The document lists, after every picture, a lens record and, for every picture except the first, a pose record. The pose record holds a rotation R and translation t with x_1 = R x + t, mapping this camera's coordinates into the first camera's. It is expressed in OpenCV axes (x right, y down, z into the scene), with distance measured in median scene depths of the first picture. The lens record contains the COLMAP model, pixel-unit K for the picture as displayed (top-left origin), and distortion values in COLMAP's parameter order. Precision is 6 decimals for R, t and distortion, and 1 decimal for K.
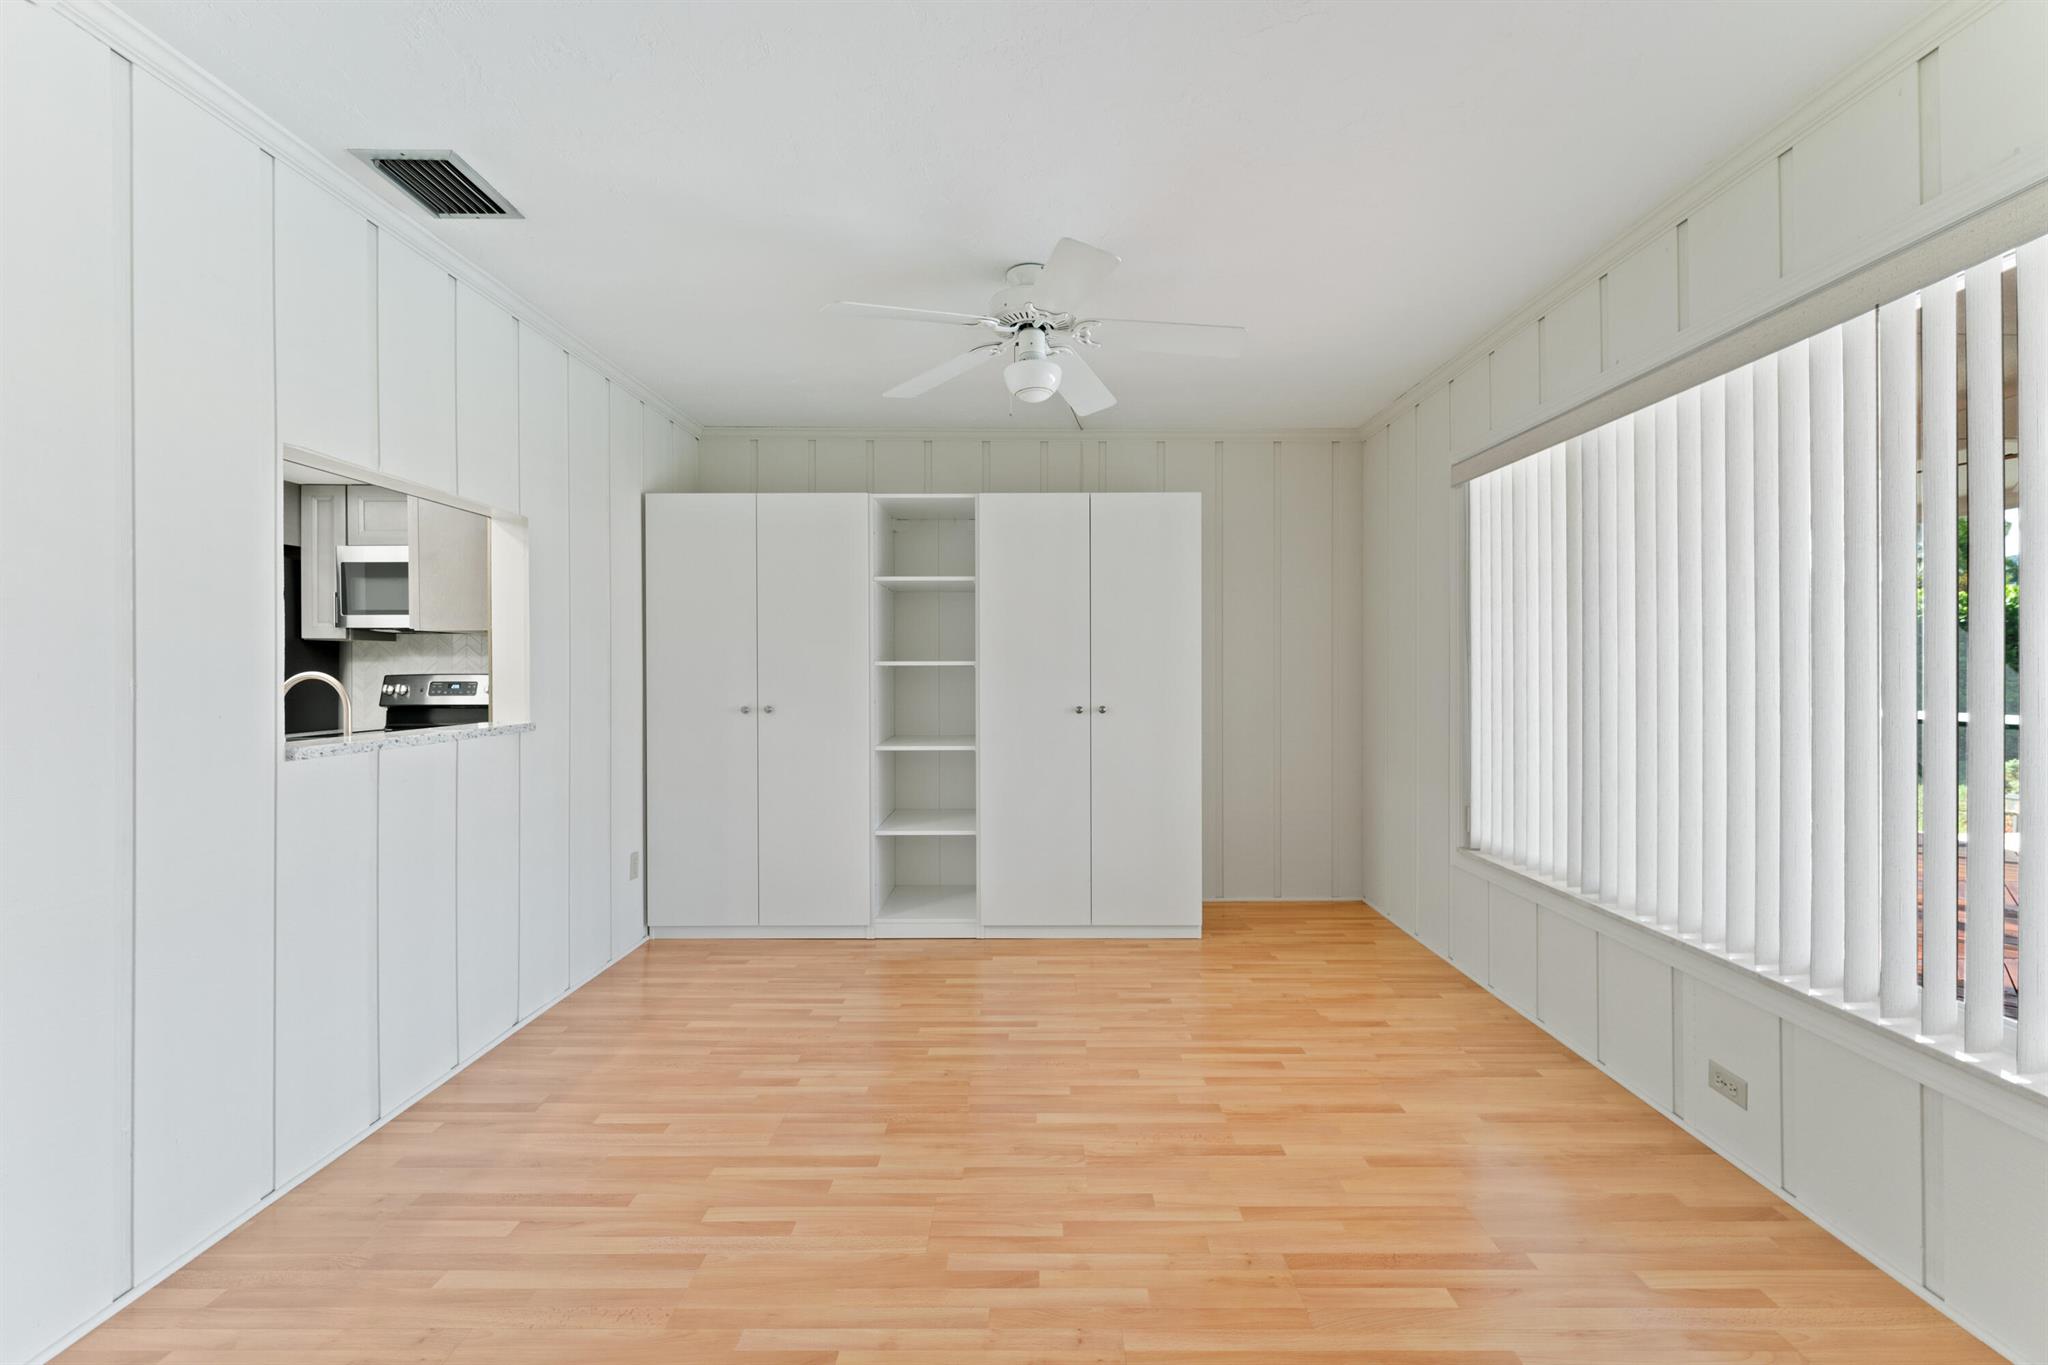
lens RADIAL K [[830.3, 0, 1030.5], [0, 830.3, 673.4], [0, 0, 1]] dist [0.000007, -0.000146]
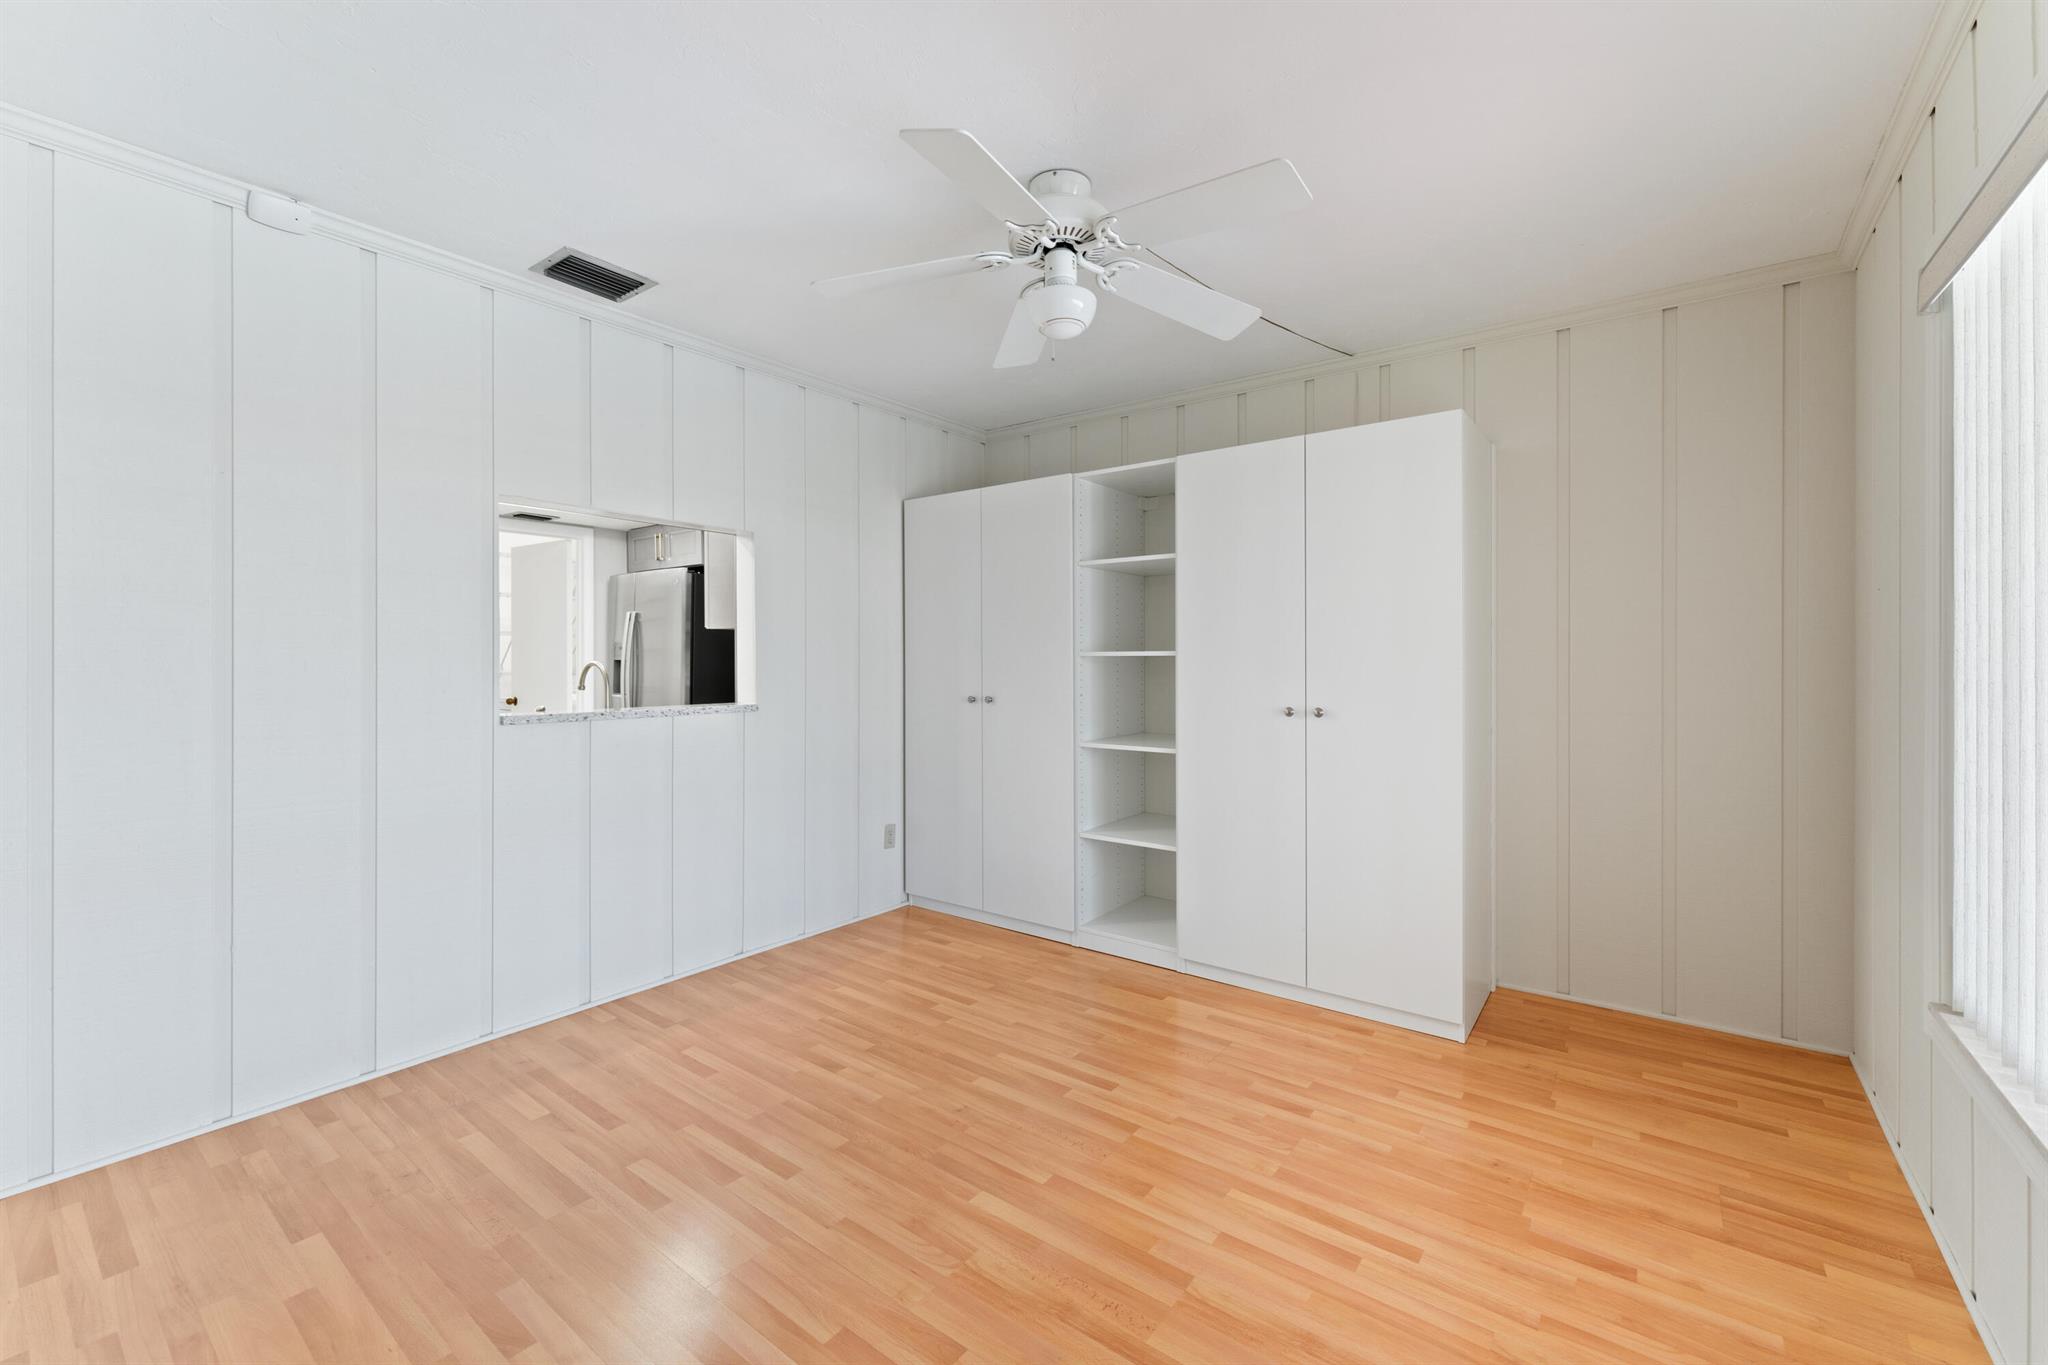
lens RADIAL K [[828.2, 0, 1035.9], [0, 828.2, 665.0], [0, 0, 1]] dist [0.000723, -0.000043]
pose [[0.802904, 0.004536, -0.596092, 0.398269], [-0.005090, 0.999987, 0.000754, 0.000170], [0.596087, 0.002429, 0.802916, 0.264234]]
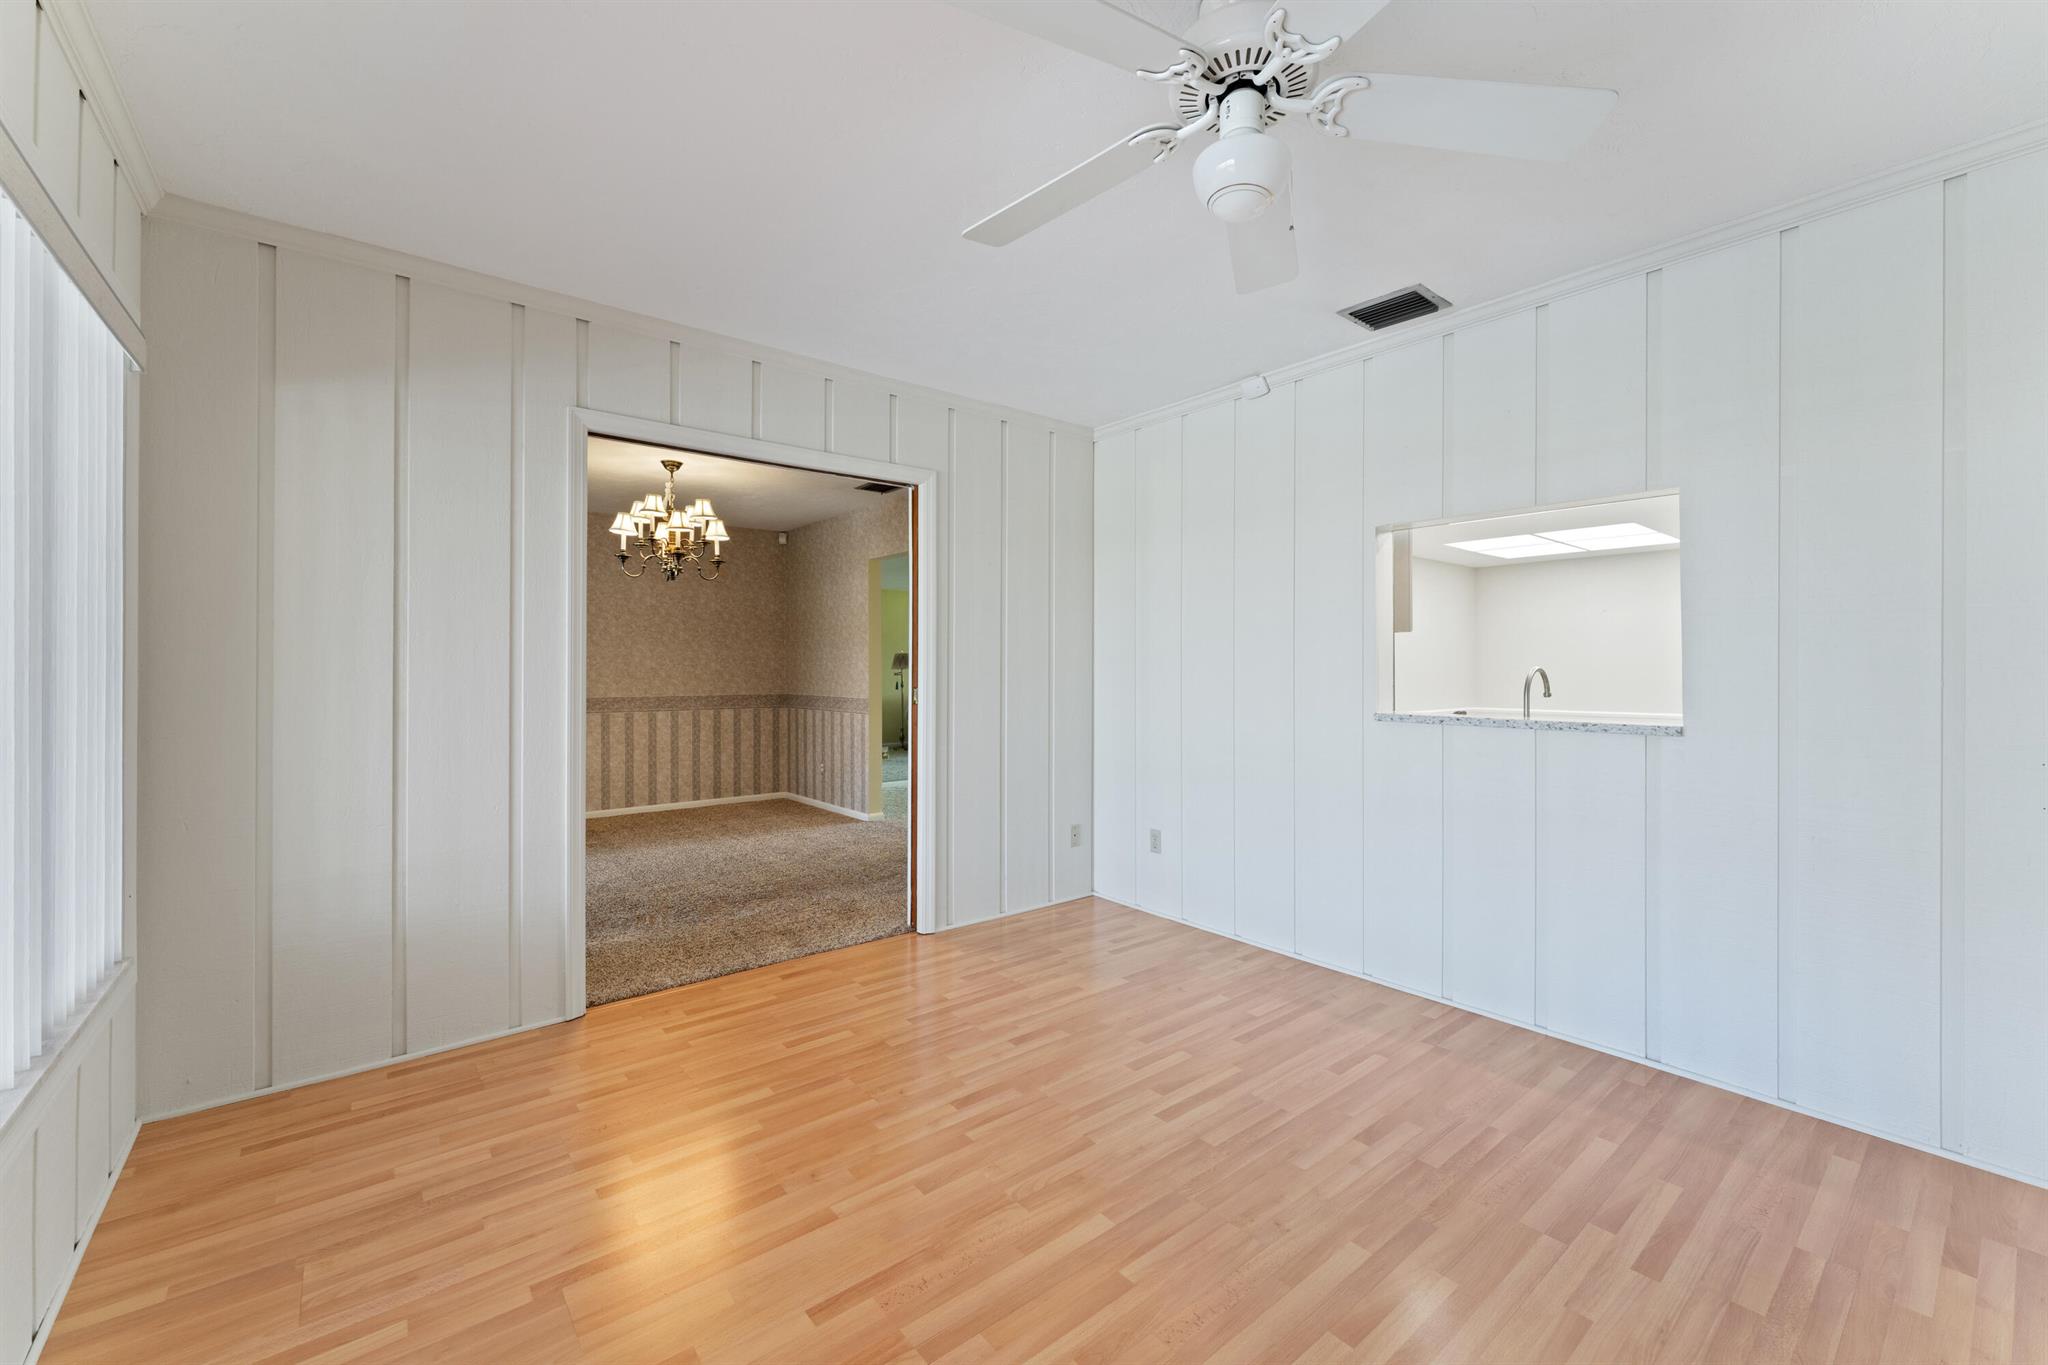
lens RADIAL K [[828.2, 0, 1035.9], [0, 828.2, 665.0], [0, 0, 1]] dist [0.000723, -0.000043]
pose [[-0.767003, 0.000347, -0.641643, 0.418838], [-0.000958, 0.999998, 0.001686, -0.004010], [0.641643, 0.001908, -0.767001, 1.137582]]
